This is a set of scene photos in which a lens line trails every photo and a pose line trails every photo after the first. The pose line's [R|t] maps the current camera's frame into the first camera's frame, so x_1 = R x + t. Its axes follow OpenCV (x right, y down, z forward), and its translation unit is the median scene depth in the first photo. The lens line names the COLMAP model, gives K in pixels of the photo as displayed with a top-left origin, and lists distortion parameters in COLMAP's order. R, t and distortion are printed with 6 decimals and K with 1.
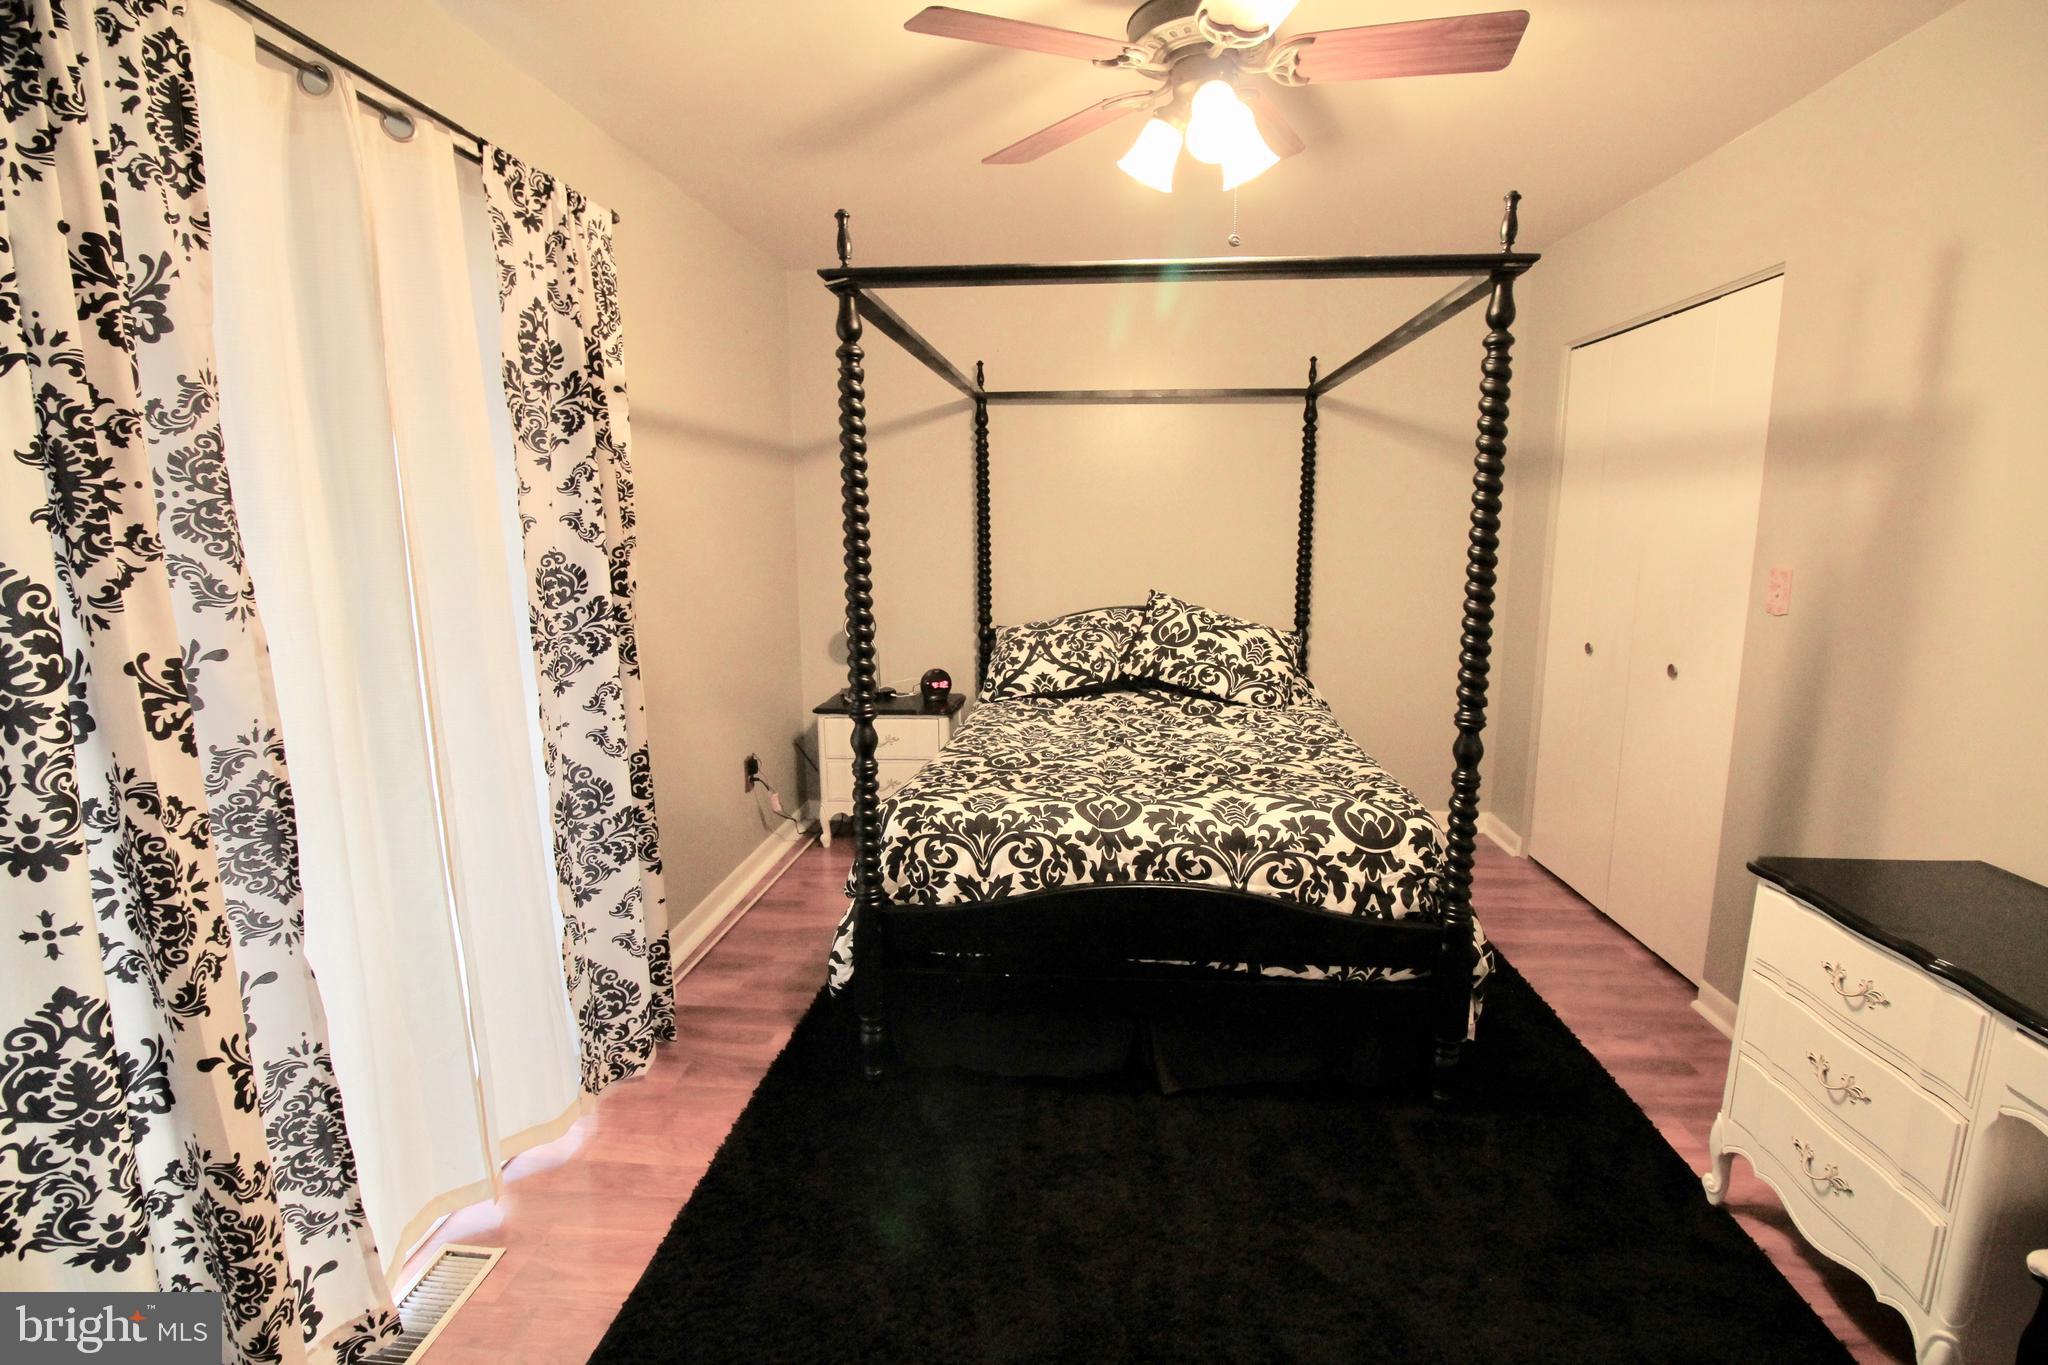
lens RADIAL K [[950.2, 0, 1043.1], [0, 950.2, 676.7], [0, 0, 1]] dist [0.002942, -0.014593]
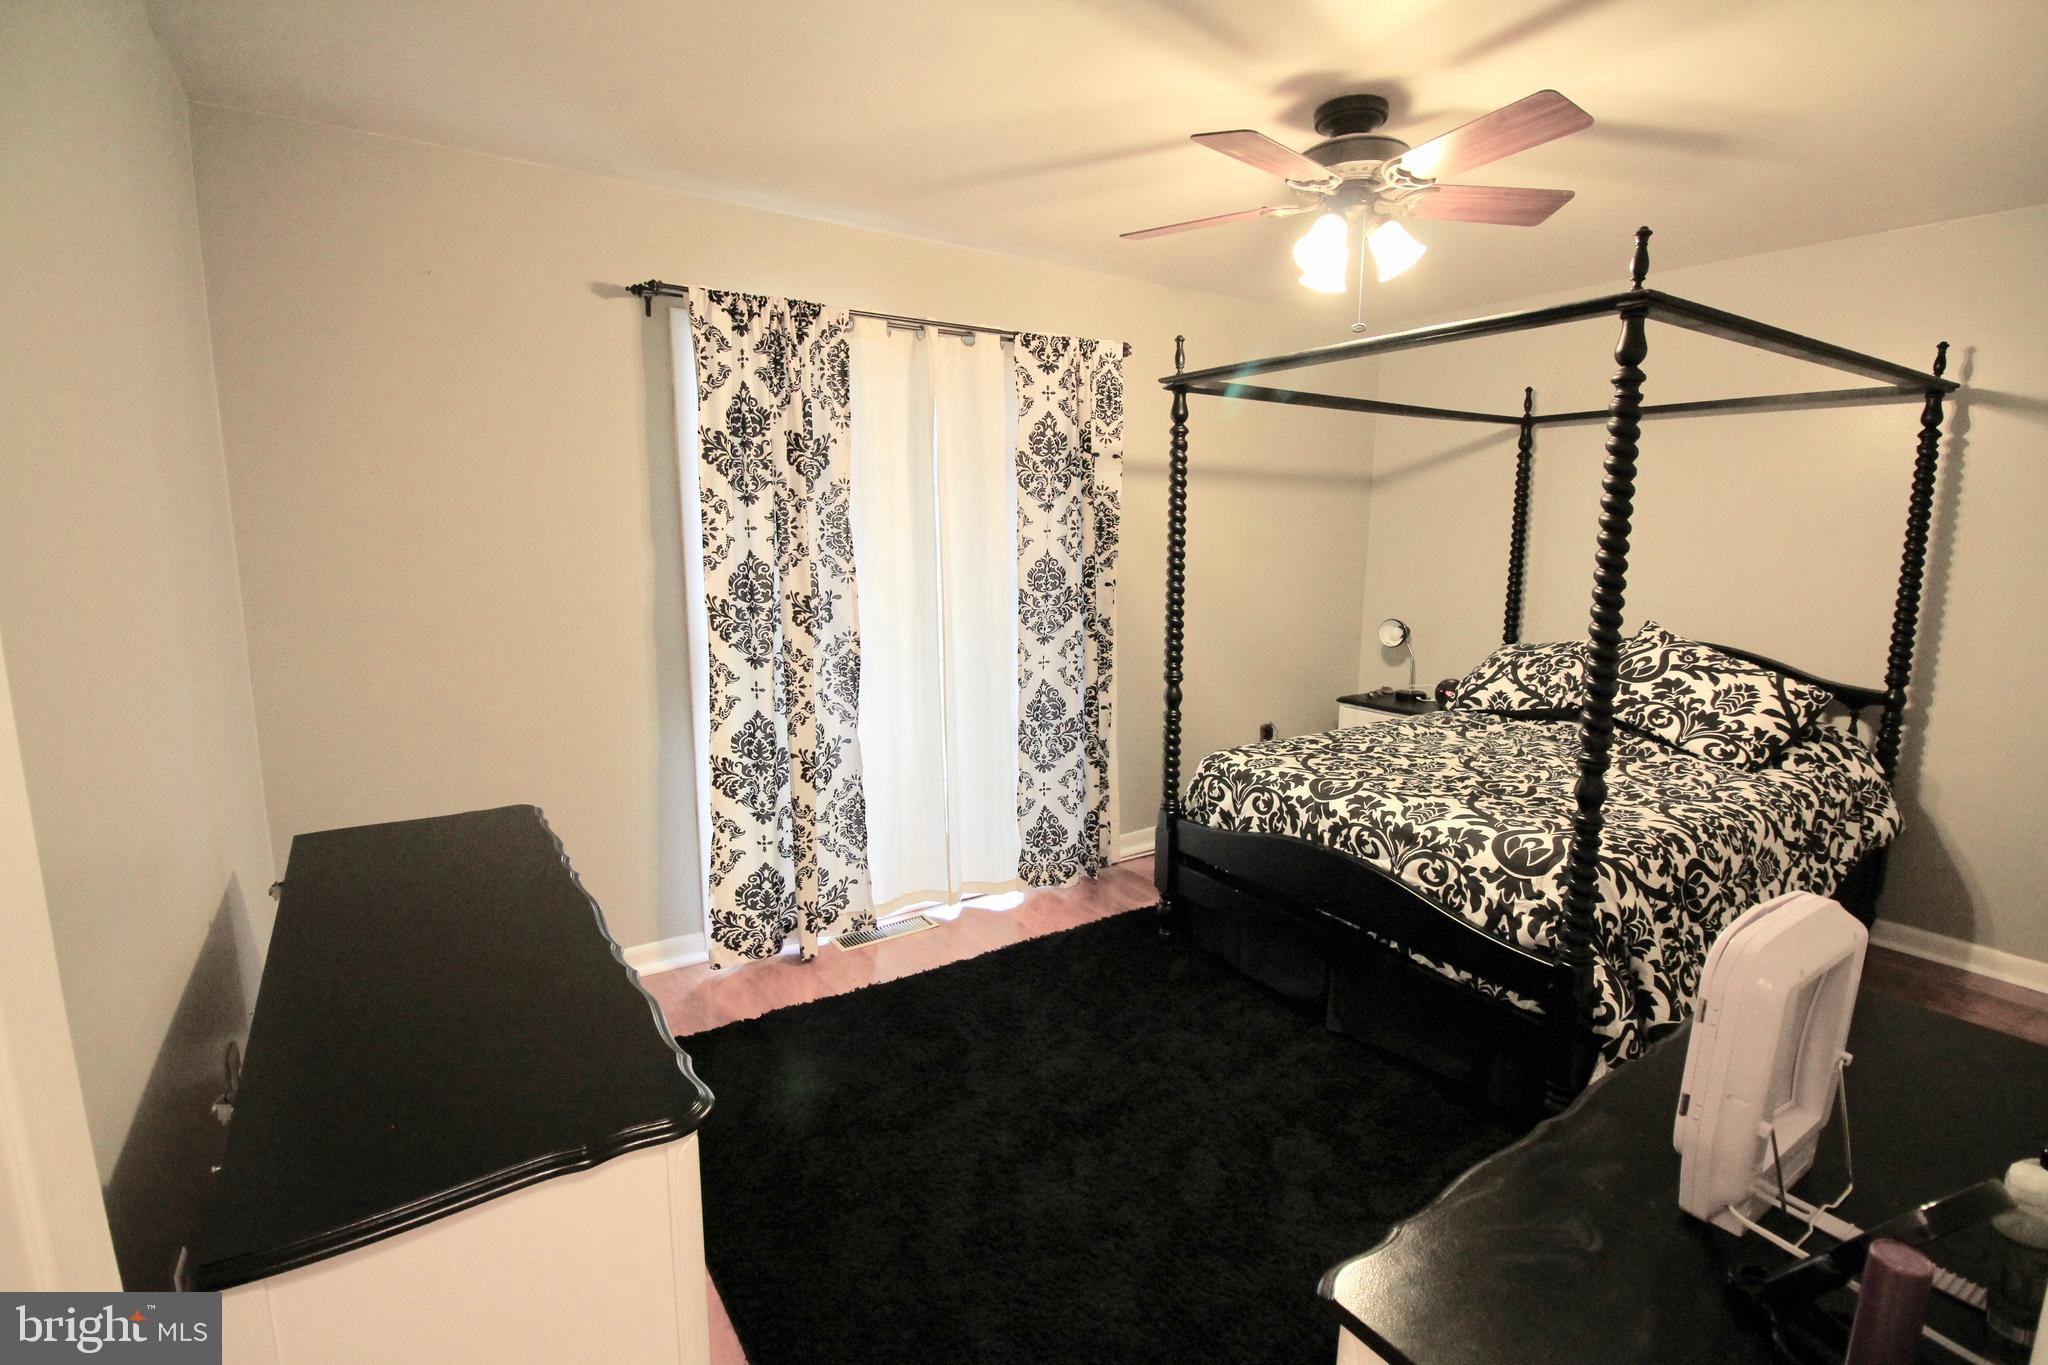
lens RADIAL K [[950.2, 0, 1043.1], [0, 950.2, 676.7], [0, 0, 1]] dist [0.002942, -0.014593]
pose [[0.619170, 0.129808, -0.774454, 0.785868], [-0.135105, 0.989145, 0.057778, -0.018980], [0.773547, 0.068858, 0.629986, -0.057555]]
